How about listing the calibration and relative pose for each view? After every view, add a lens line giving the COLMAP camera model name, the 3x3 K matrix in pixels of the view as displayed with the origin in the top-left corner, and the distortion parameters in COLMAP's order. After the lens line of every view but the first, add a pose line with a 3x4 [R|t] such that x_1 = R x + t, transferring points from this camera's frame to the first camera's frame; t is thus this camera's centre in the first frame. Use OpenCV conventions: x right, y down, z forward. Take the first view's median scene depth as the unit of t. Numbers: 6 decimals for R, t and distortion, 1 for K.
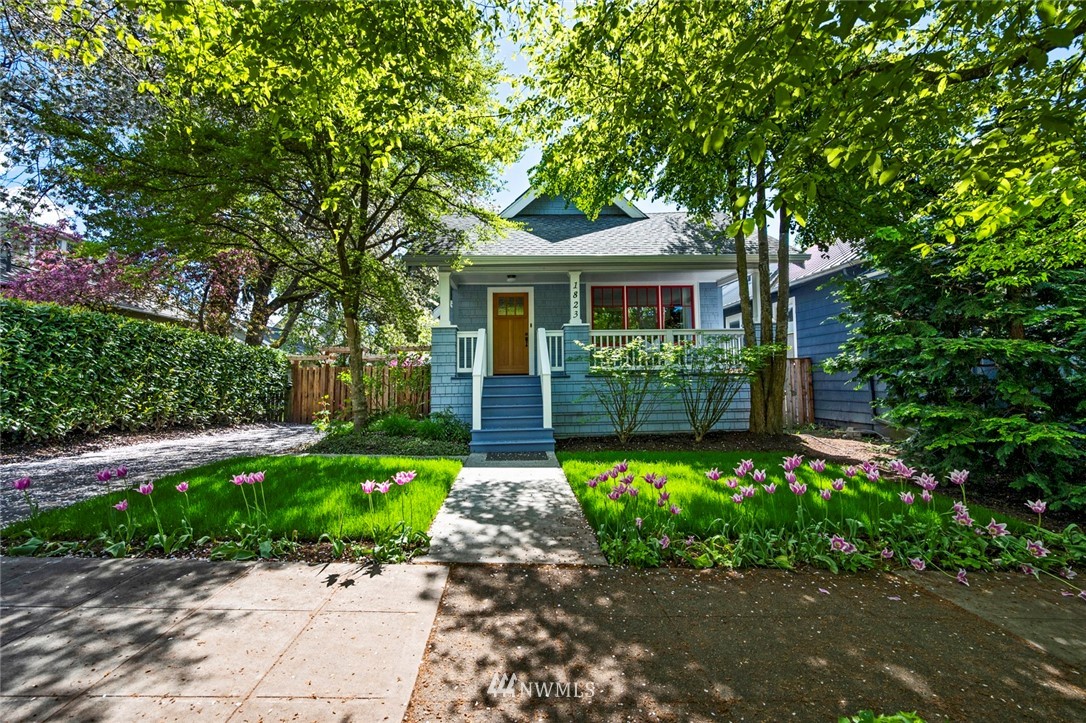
lens RADIAL K [[420.6, 0, 539.7], [0, 420.6, 363.7], [0, 0, 1]] dist [0.003071, 0.000201]
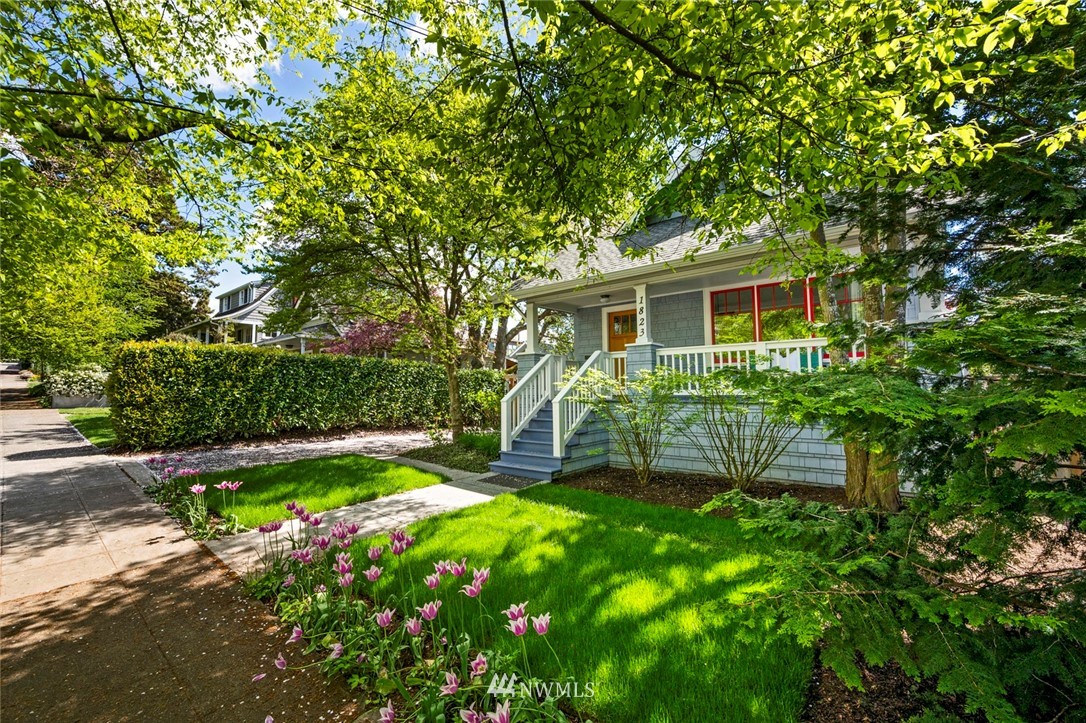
lens RADIAL K [[394.7, 0, 498.5], [0, 394.7, 378.6], [0, 0, 1]] dist [-0.001941, -0.000262]
pose [[0.780156, -0.013481, -0.625440, 0.377795], [0.018889, 0.999820, 0.002012, -0.026527], [0.625300, -0.013384, 0.780270, 0.151051]]
